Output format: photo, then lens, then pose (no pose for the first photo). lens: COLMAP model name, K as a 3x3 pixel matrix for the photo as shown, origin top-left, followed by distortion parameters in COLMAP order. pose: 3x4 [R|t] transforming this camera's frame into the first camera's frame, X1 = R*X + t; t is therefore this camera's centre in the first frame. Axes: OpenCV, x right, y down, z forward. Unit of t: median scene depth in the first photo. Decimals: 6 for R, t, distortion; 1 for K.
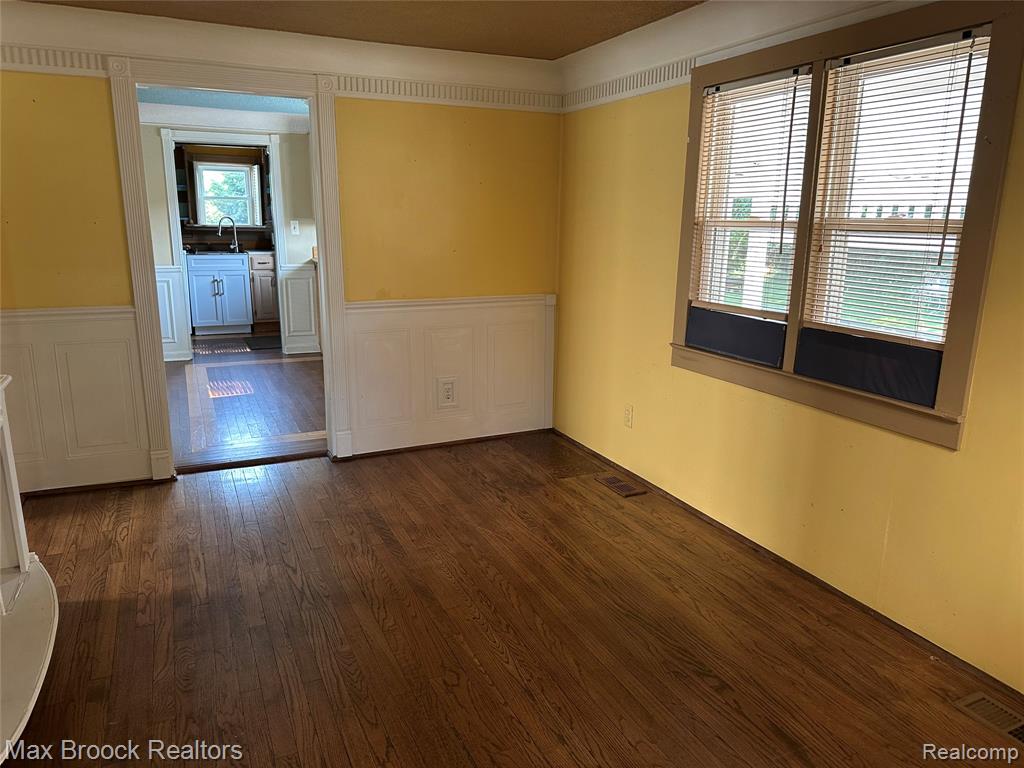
lens RADIAL K [[727.7, 0, 518.4], [0, 727.7, 388.6], [0, 0, 1]] dist [0.031179, -0.017110]
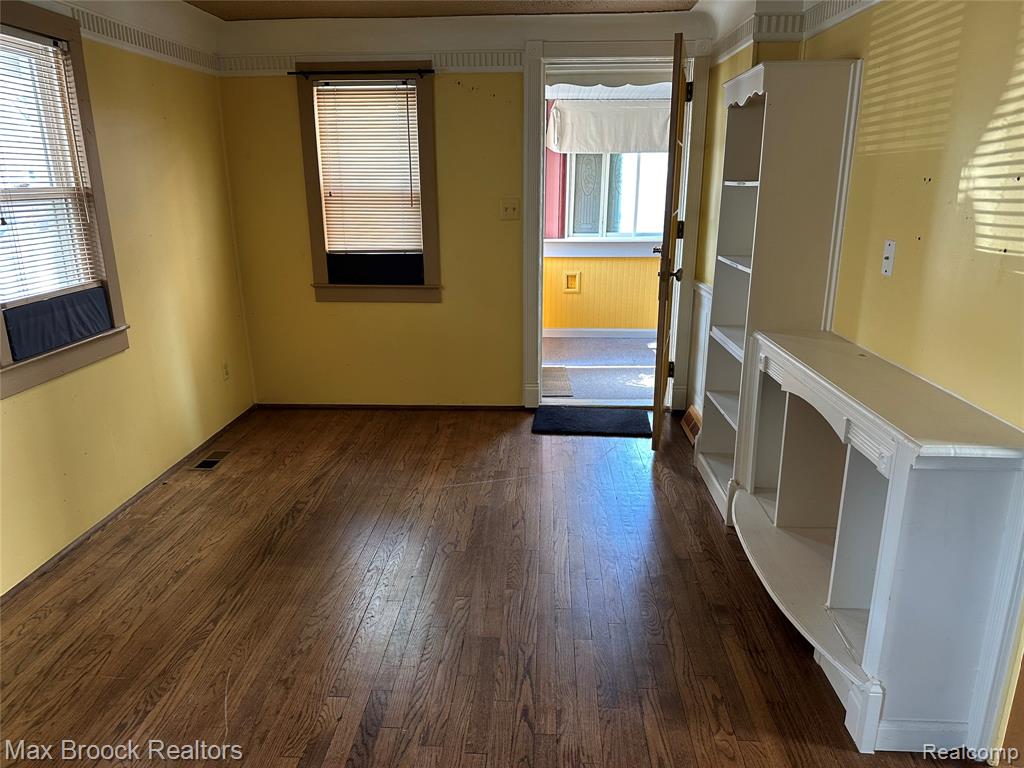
lens RADIAL K [[727.7, 0, 506.1], [0, 727.7, 386.5], [0, 0, 1]] dist [0.031179, -0.017110]
pose [[-0.880013, -0.132900, 0.455976, -0.602816], [0.110603, 0.876314, 0.468872, -0.370034], [-0.461891, 0.463045, -0.756469, 1.482334]]
